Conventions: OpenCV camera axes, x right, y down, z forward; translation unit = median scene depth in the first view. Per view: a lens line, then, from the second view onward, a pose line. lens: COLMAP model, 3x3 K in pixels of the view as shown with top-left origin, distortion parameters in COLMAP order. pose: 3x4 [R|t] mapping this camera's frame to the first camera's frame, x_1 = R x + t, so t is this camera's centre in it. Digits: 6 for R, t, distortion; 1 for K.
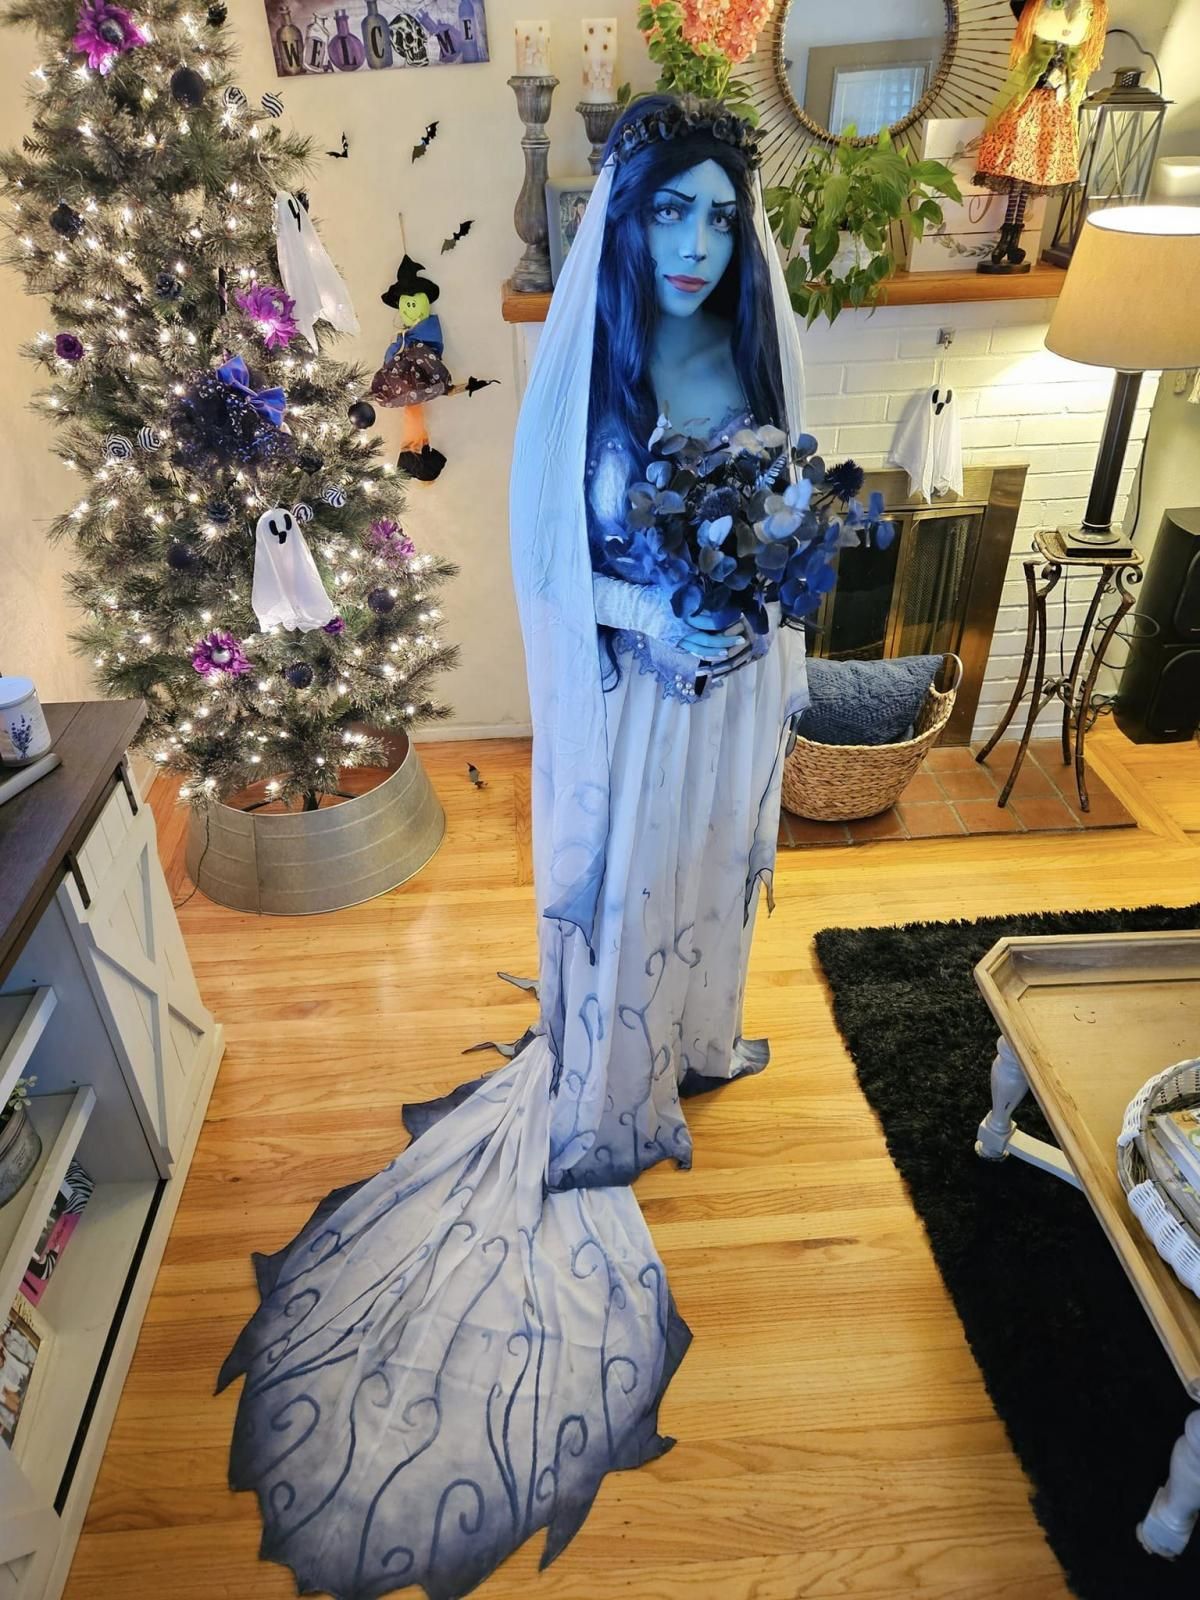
lens RADIAL K [[1075.6, 0, 599.1], [0, 1075.6, 765.0], [0, 0, 1]] dist [-0.004863, -0.001295]
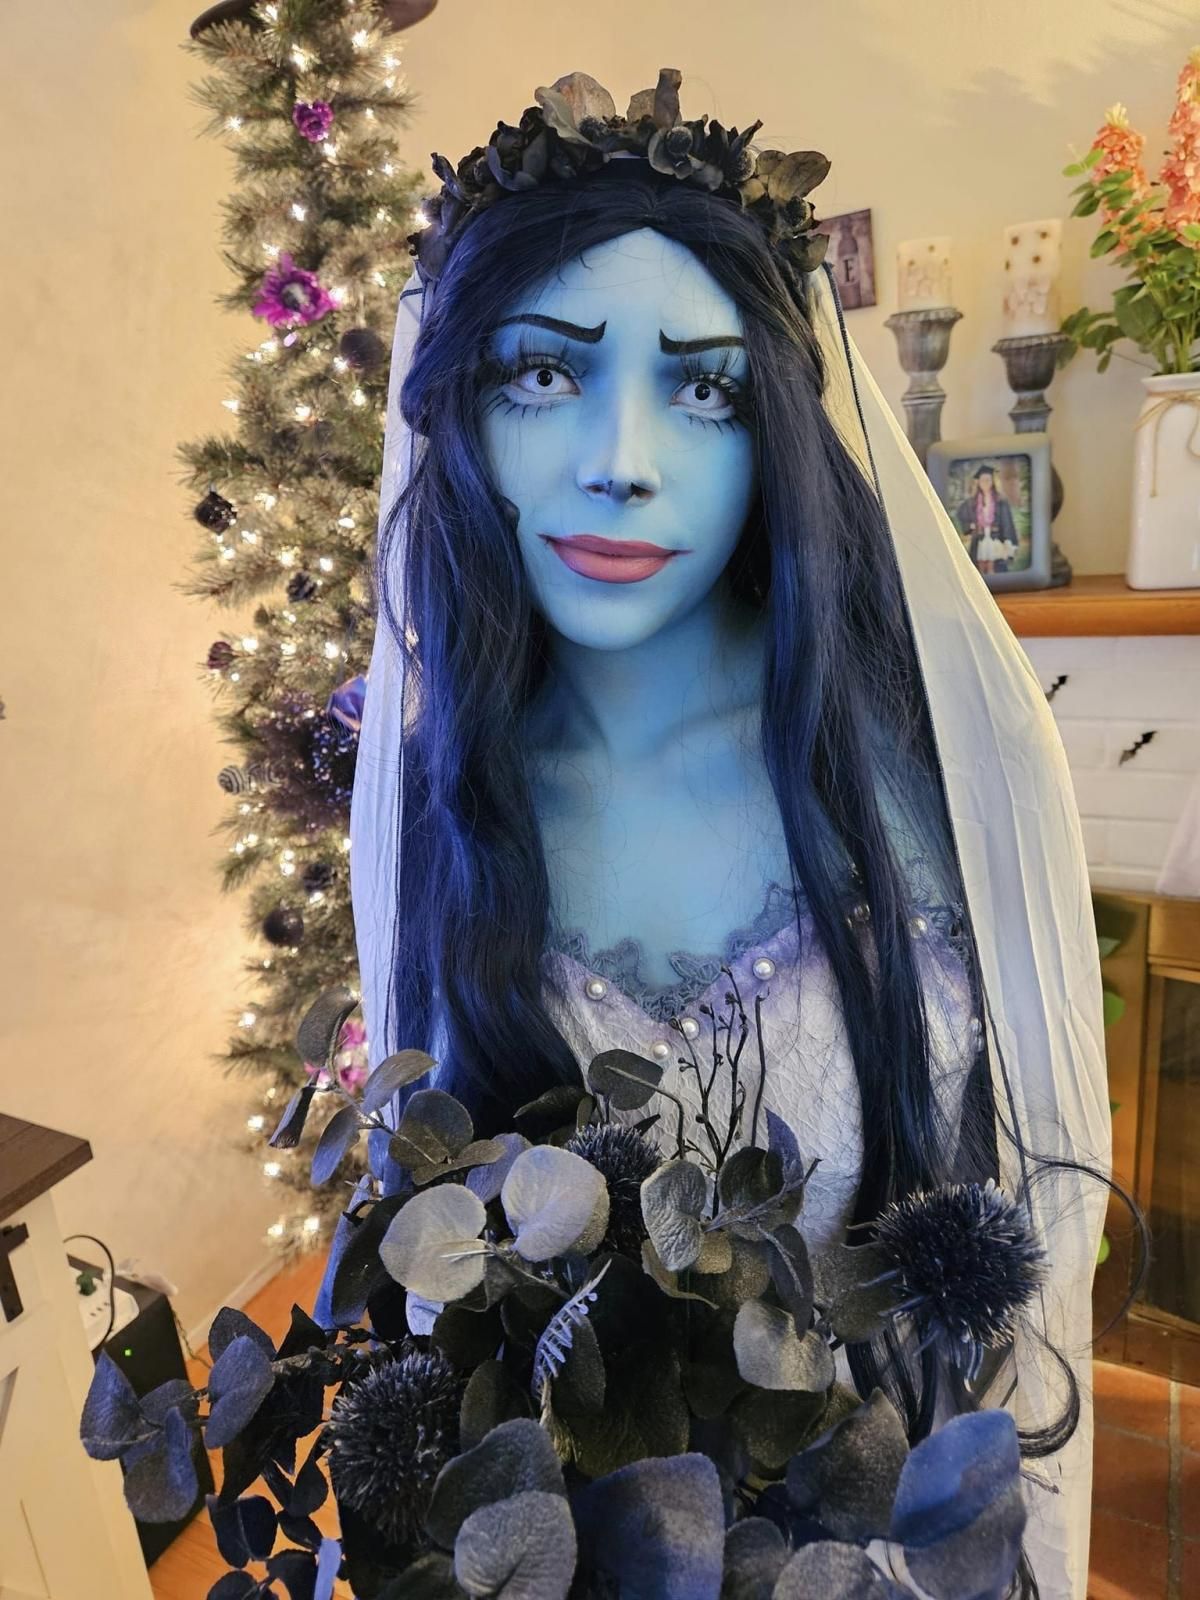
lens RADIAL K [[1075.6, 0, 599.1], [0, 1075.6, 765.0], [0, 0, 1]] dist [-0.004863, -0.001295]
pose [[0.851297, 0.081923, -0.518249, 0.147561], [-0.213666, 0.956253, -0.199817, -0.171670], [0.479207, 0.280836, 0.831560, 0.396866]]
